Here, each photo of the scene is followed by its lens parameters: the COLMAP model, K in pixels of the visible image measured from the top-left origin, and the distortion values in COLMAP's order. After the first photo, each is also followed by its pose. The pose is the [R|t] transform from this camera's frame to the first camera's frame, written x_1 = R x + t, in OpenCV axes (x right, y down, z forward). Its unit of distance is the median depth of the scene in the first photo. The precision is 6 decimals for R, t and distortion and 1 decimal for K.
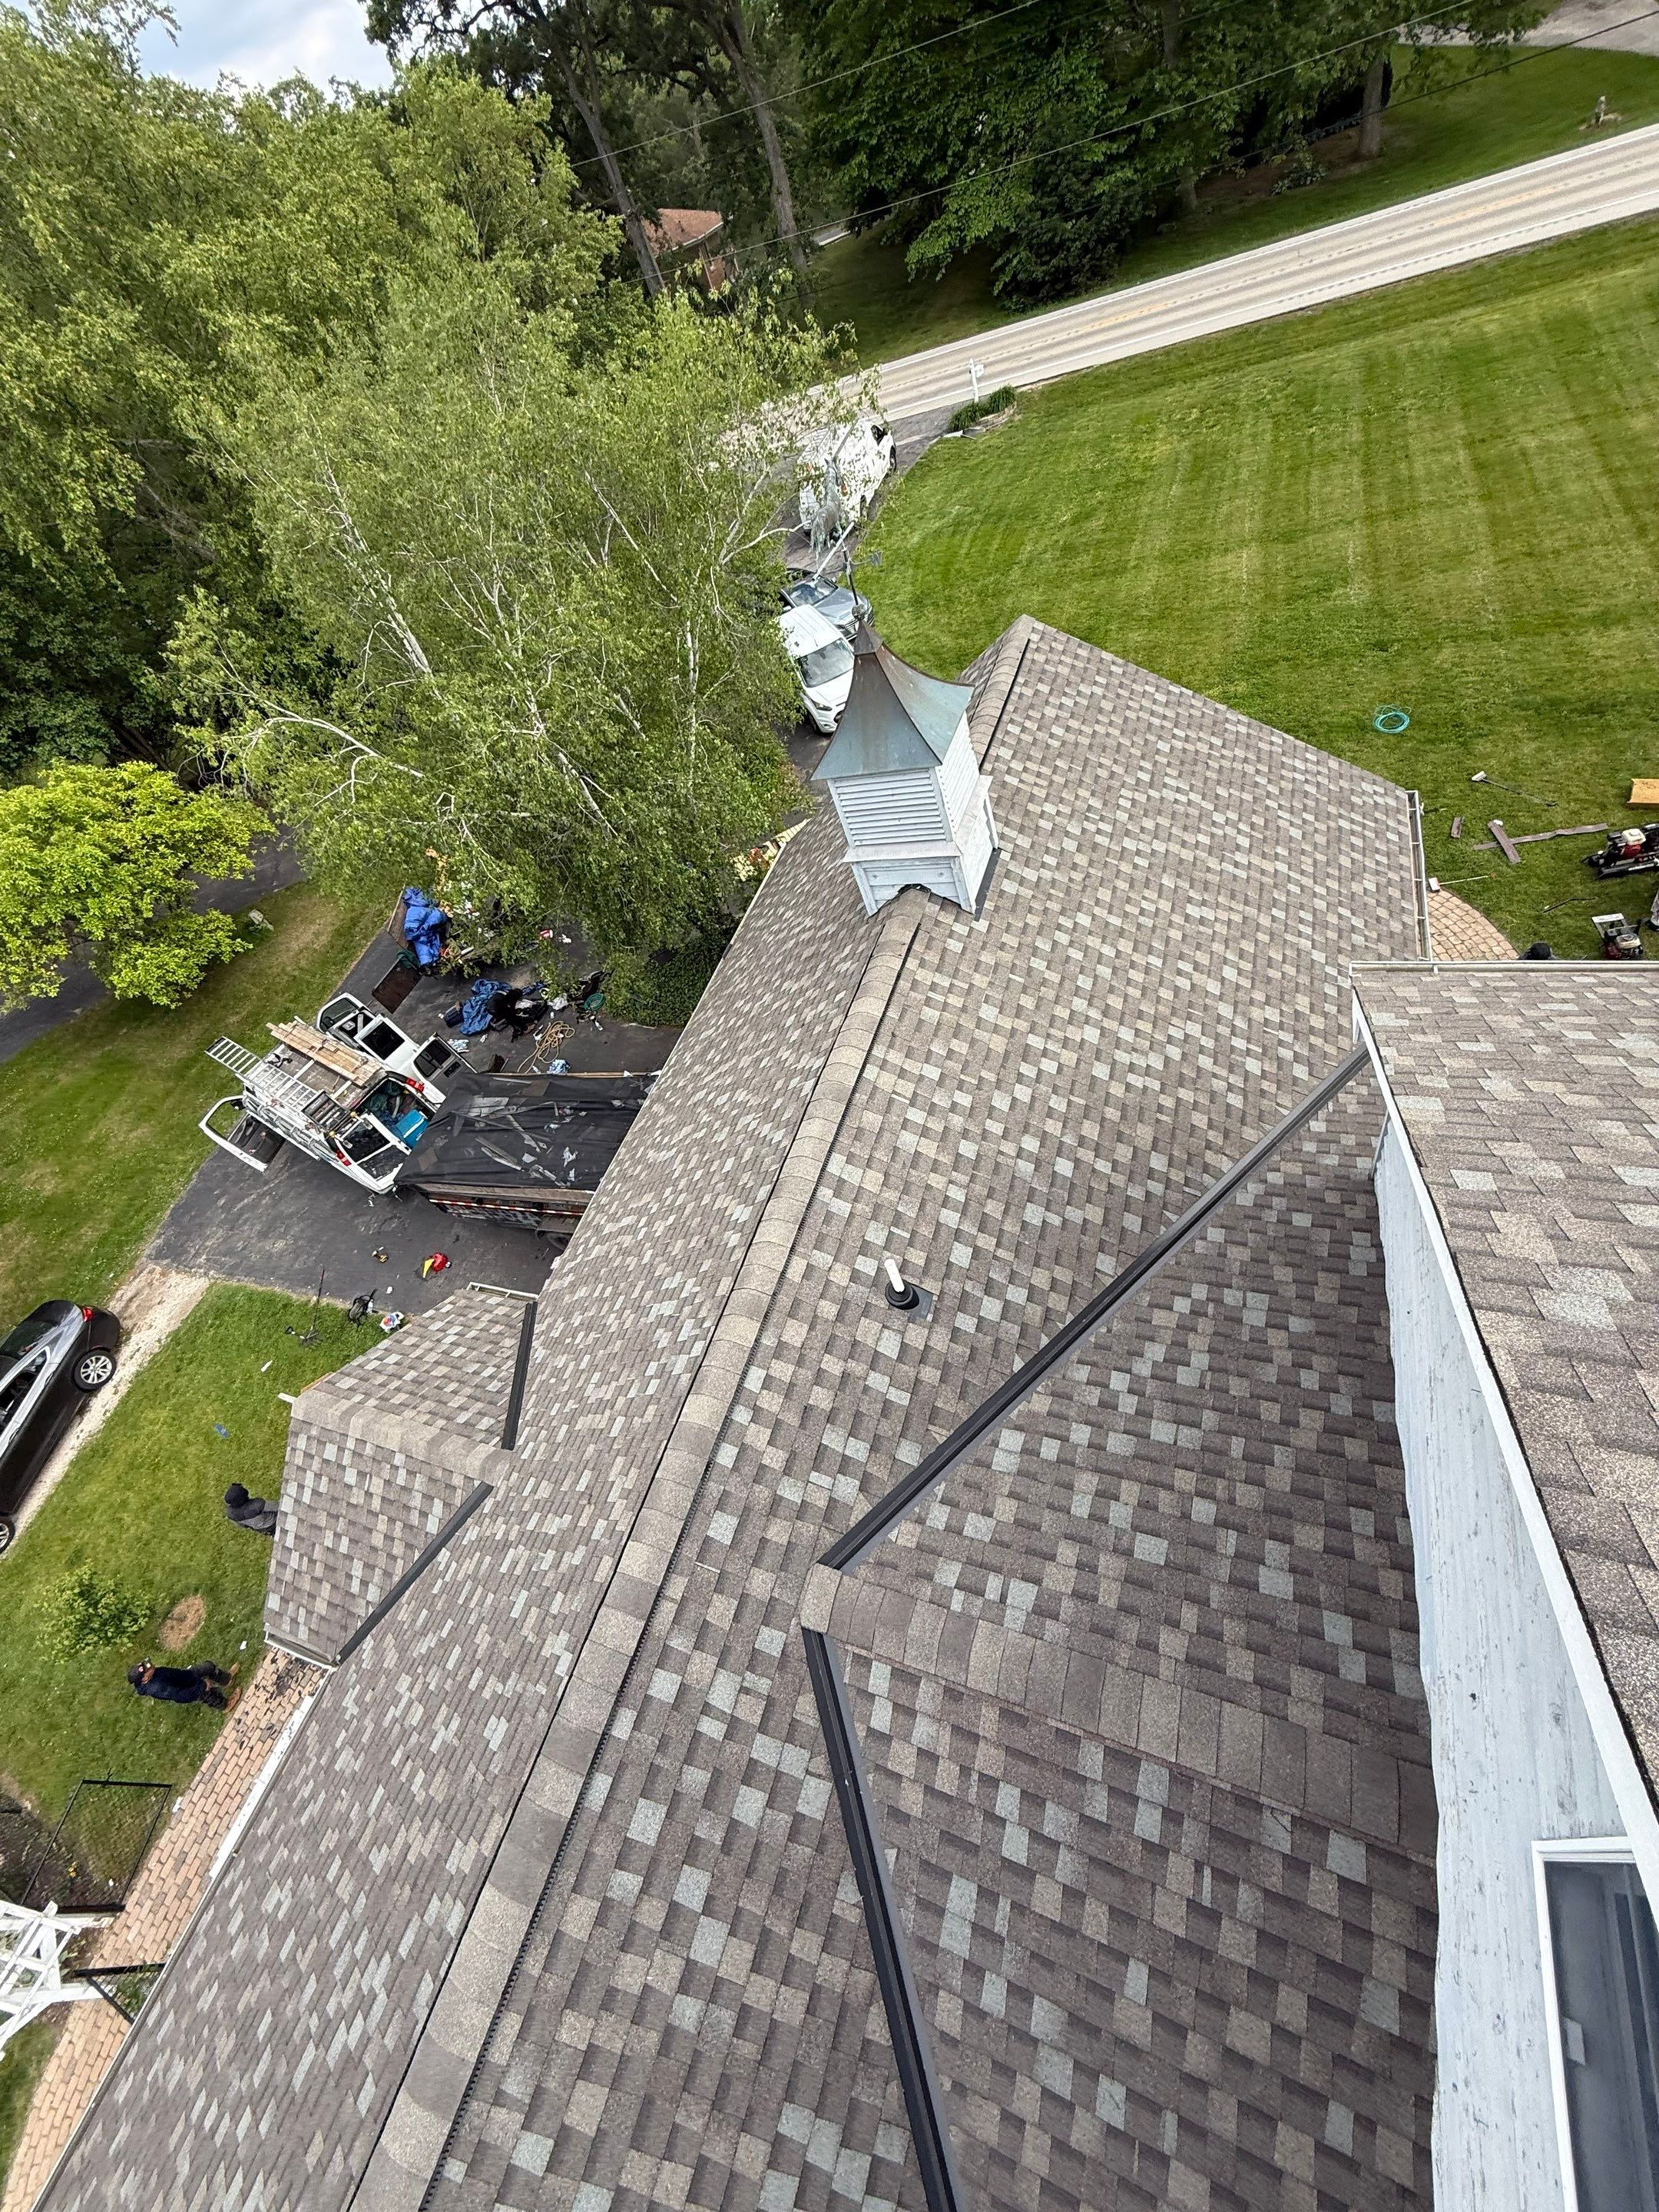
lens RADIAL K [[880.2, 0, 830.1], [0, 880.2, 1096.7], [0, 0, 1]] dist [0.000598, -0.000444]
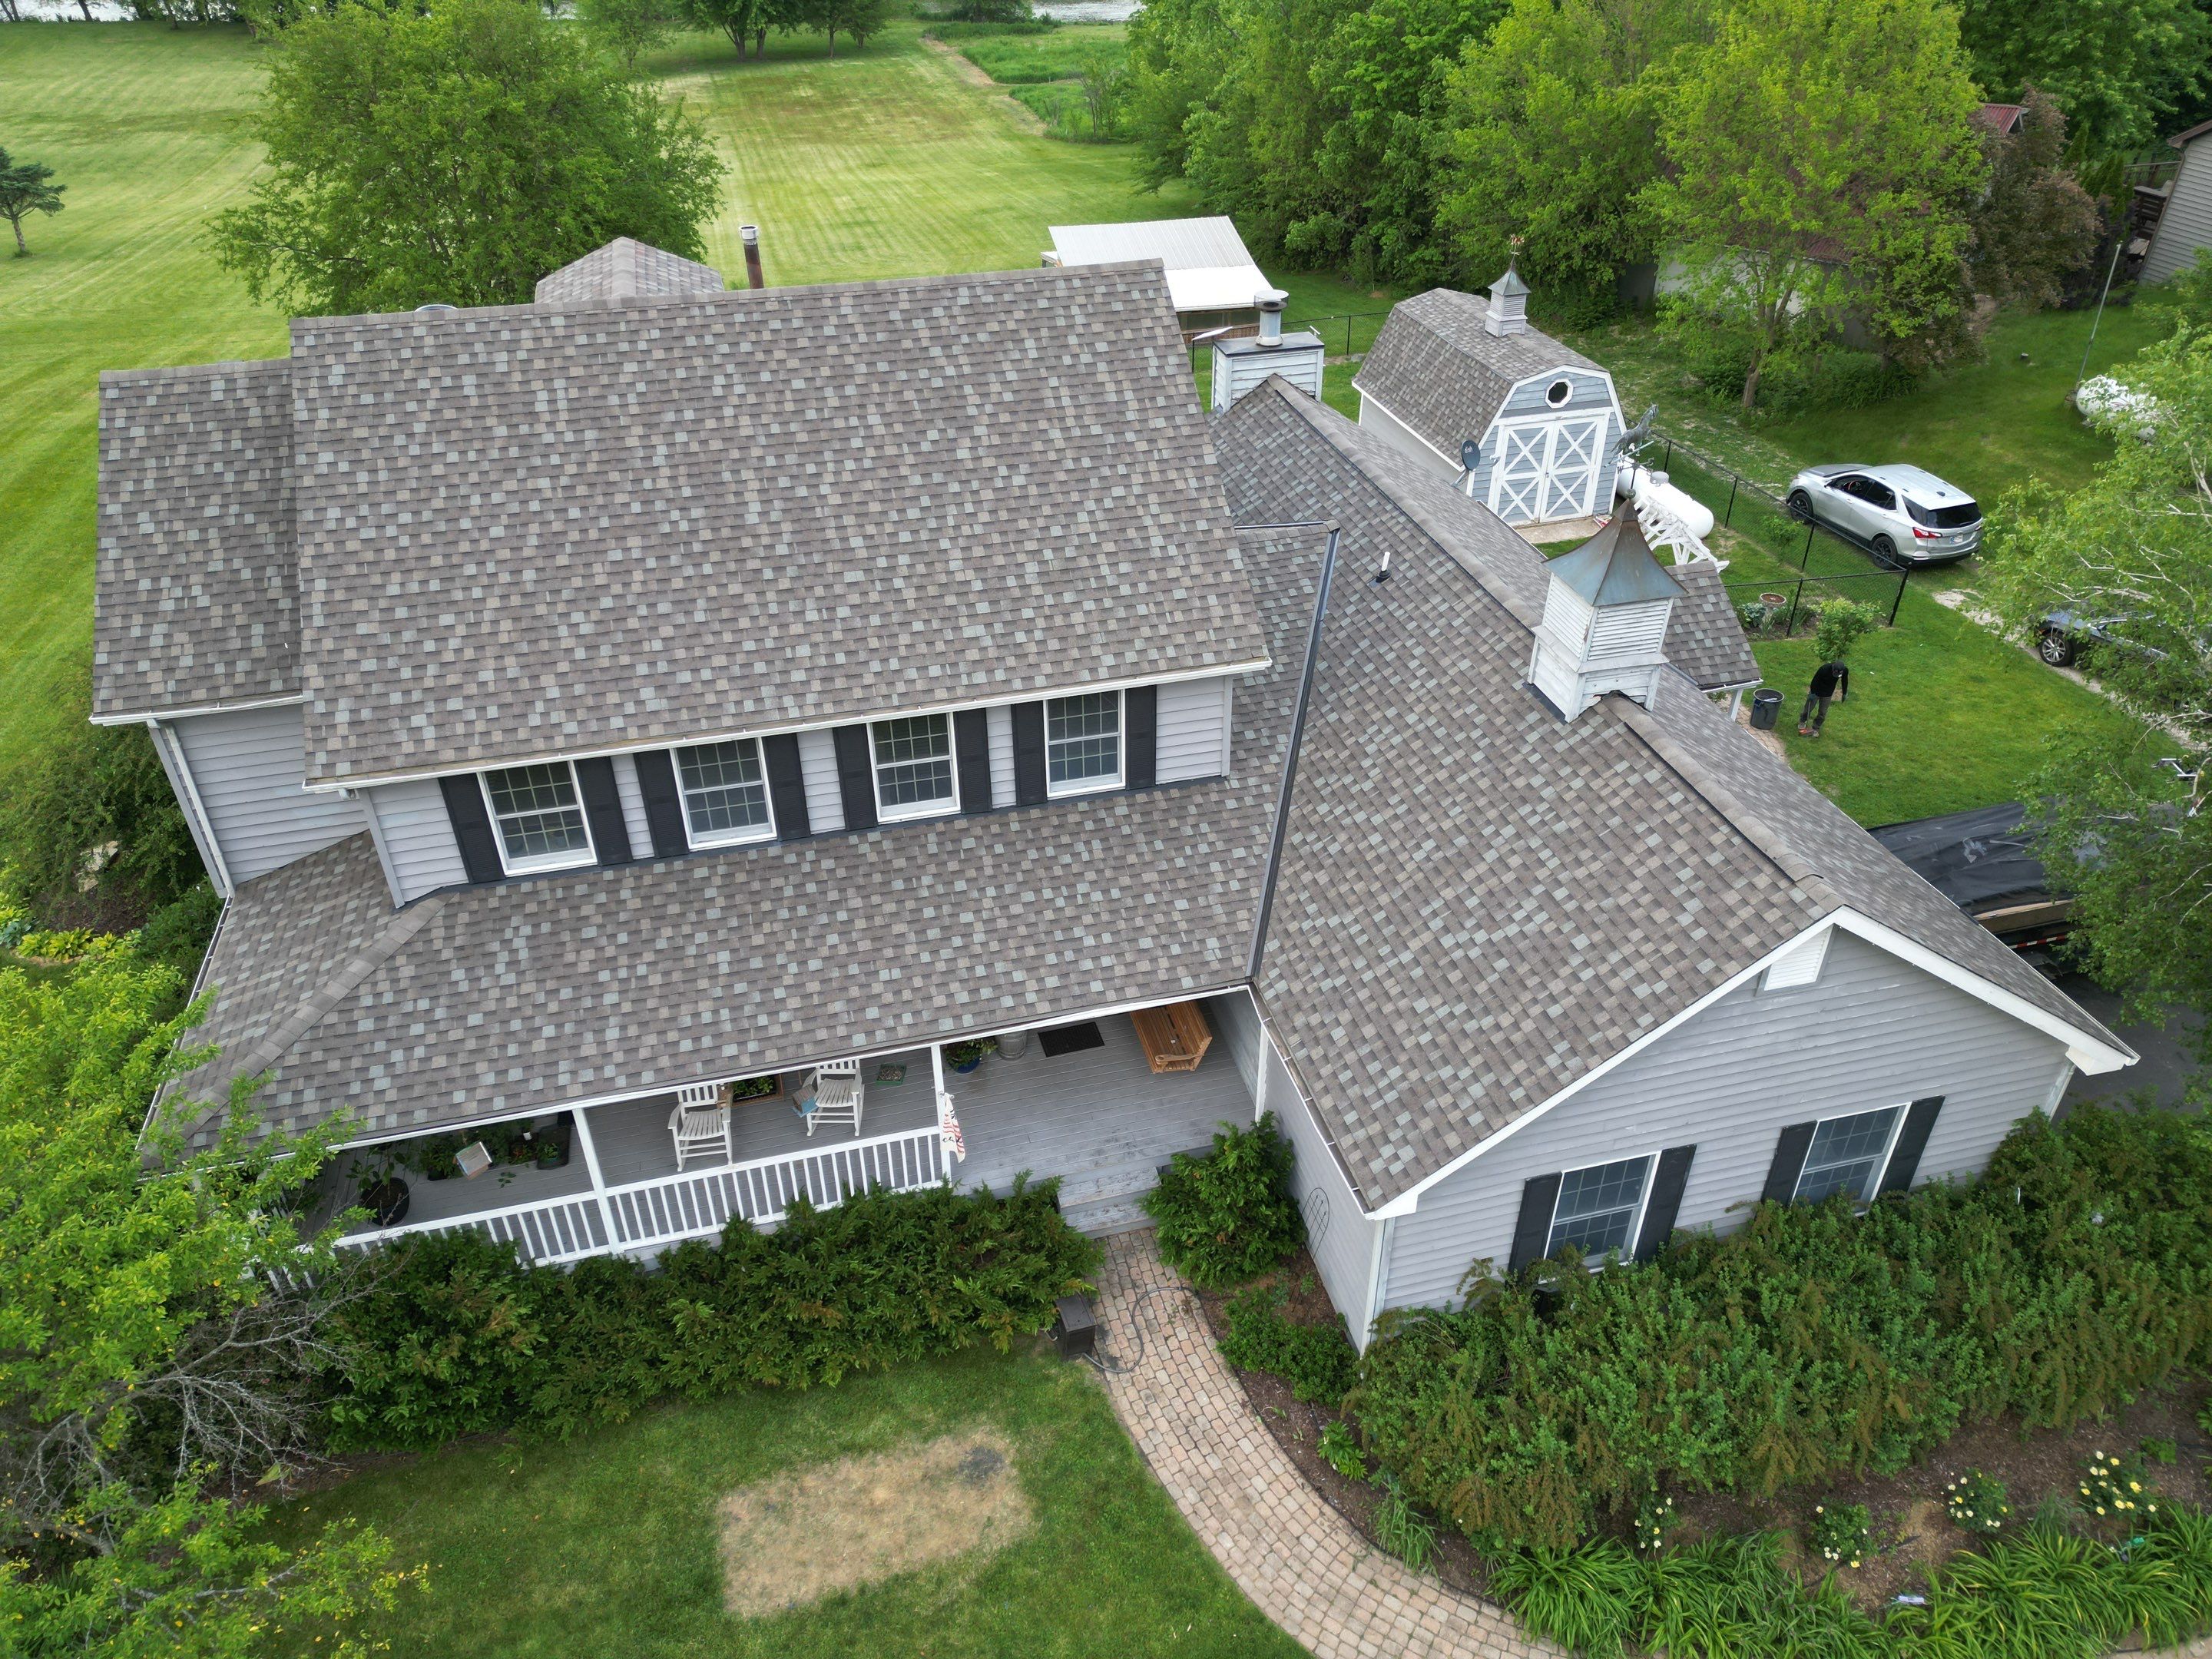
lens RADIAL K [[1549.6, 0, 1104.2], [0, 1549.6, 824.9], [0, 0, 1]] dist [0.114164, -0.146693]
pose [[-0.791335, 0.554011, -0.258574, 1.580743], [-0.242072, 0.104449, 0.964620, -2.606040], [0.561418, 0.825931, 0.051456, 0.789947]]
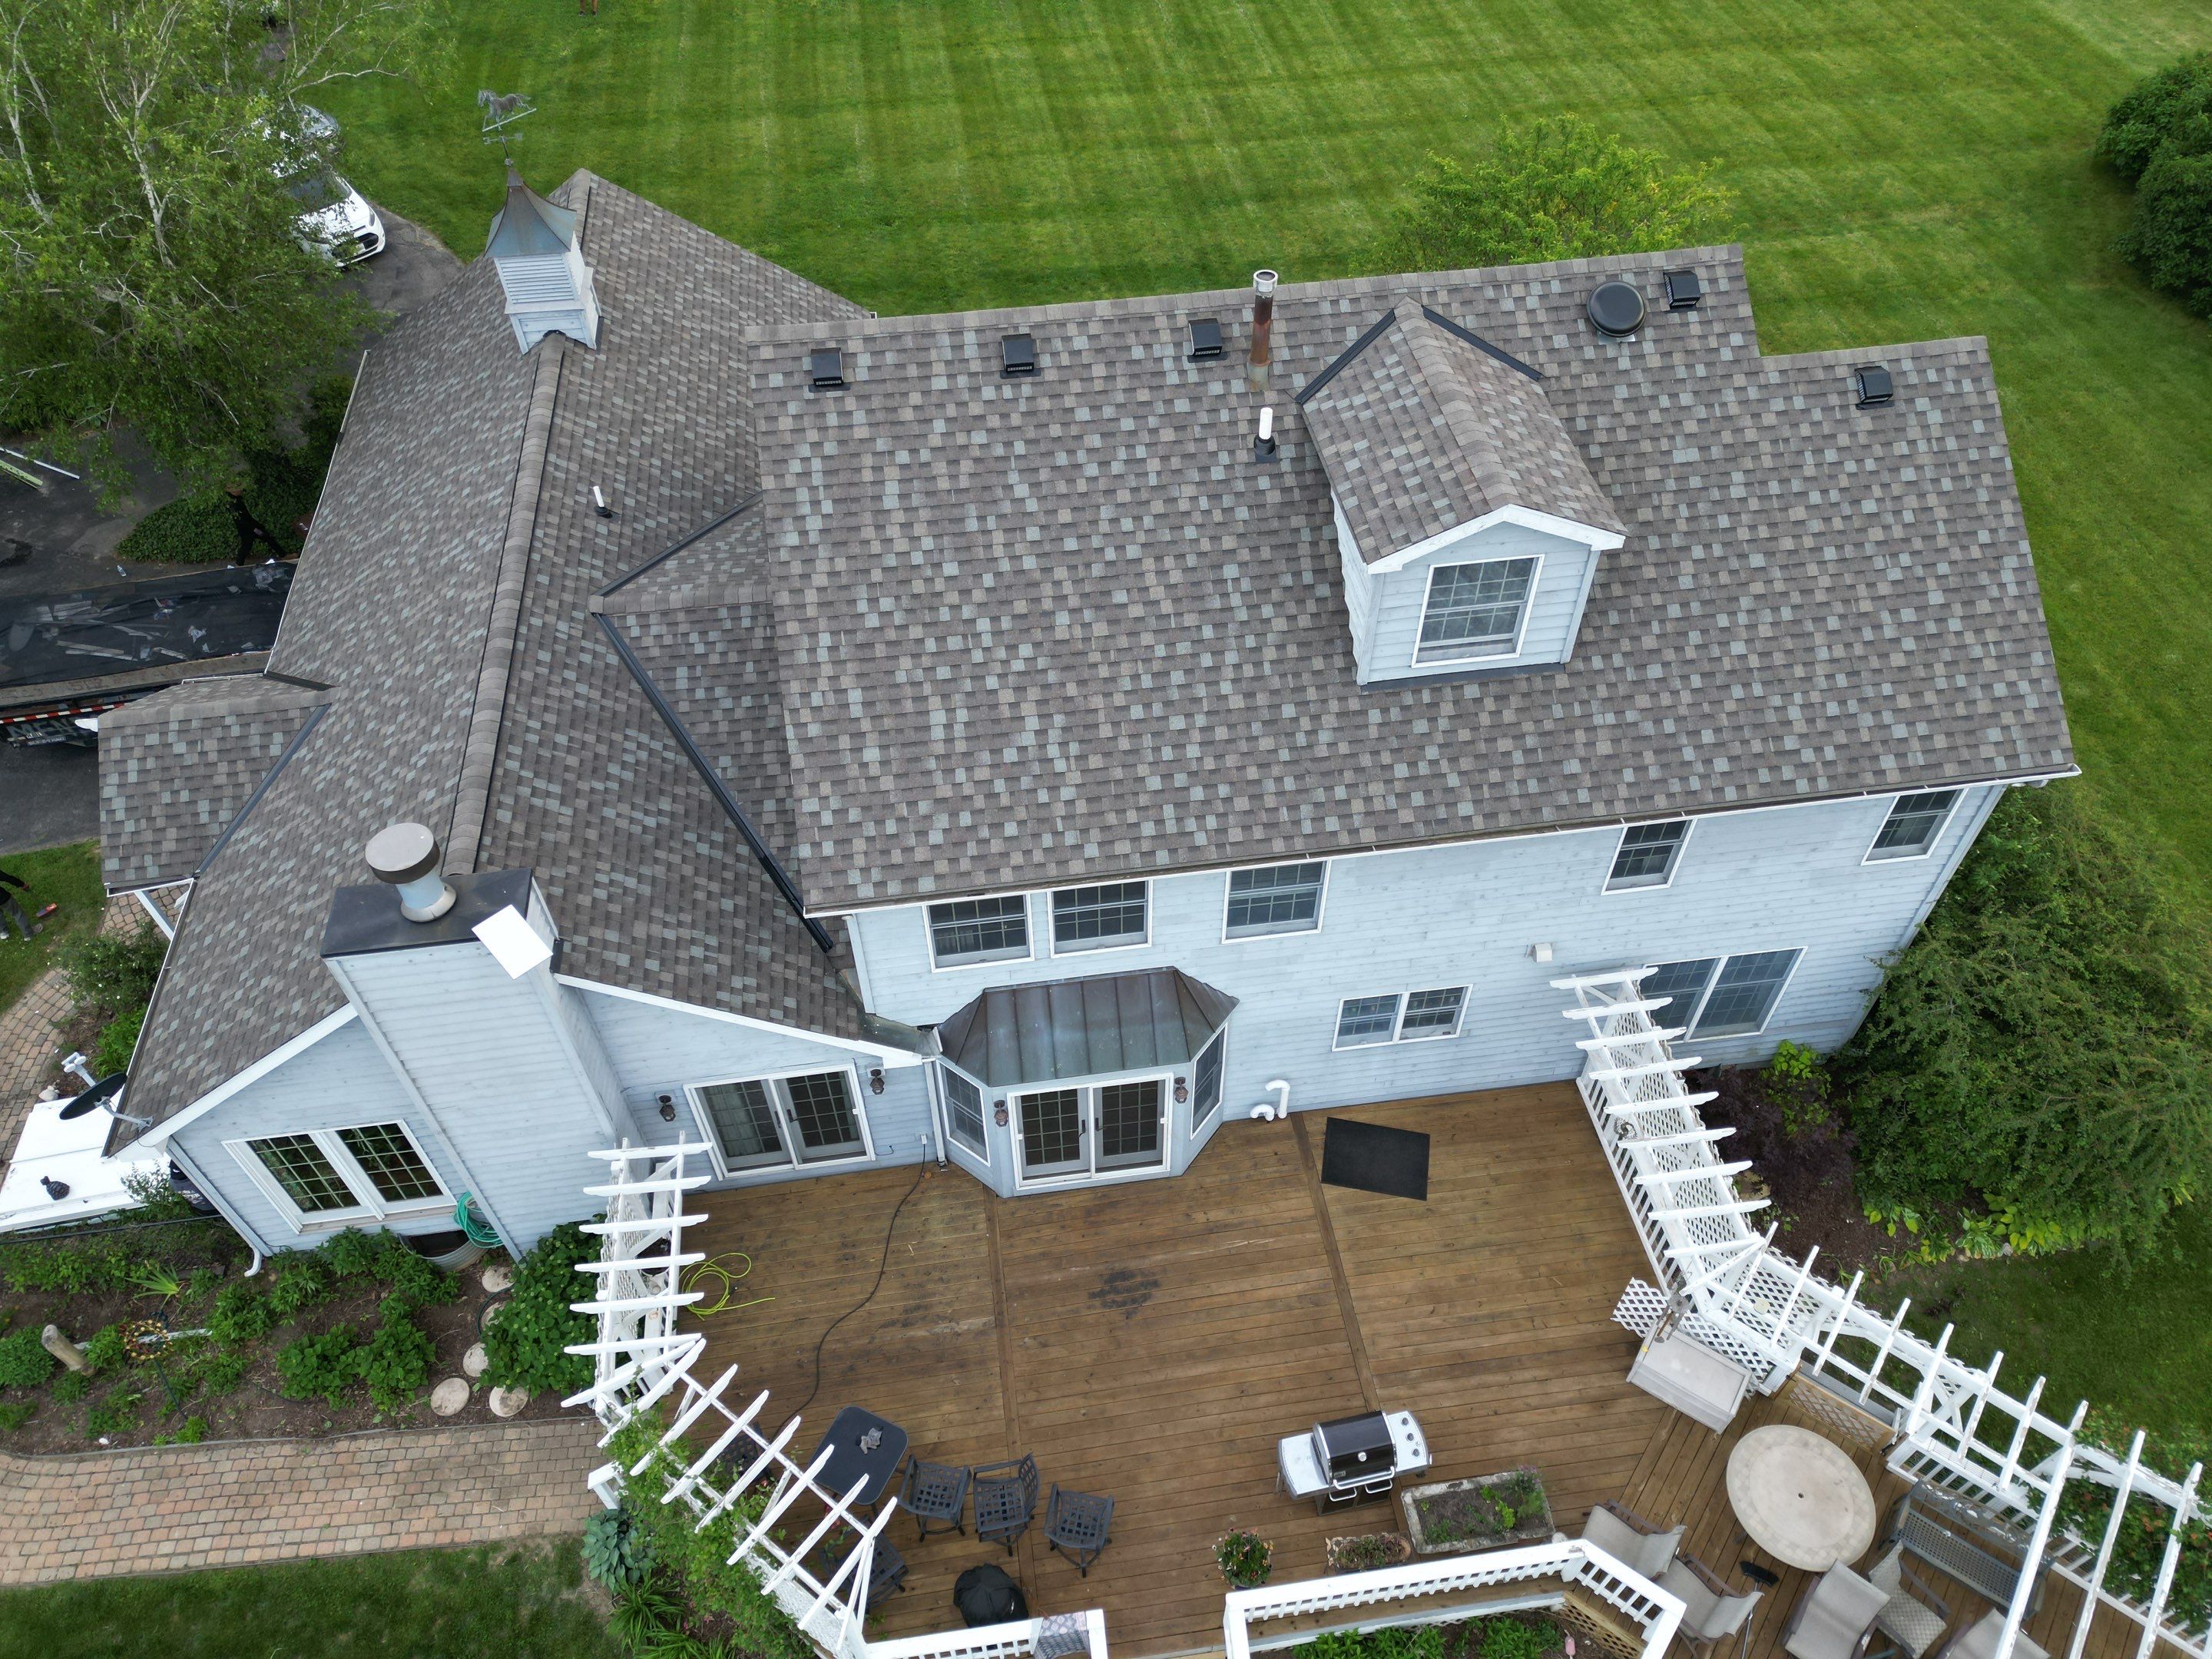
lens RADIAL K [[1539.9, 0, 1110.3], [0, 1539.9, 827.3], [0, 0, 1]] dist [0.085452, -0.091550]
pose [[0.847324, -0.124422, 0.516295, -0.702706], [0.173114, 0.983778, -0.047028, 1.072371], [-0.502069, 0.129226, 0.855118, -2.034900]]
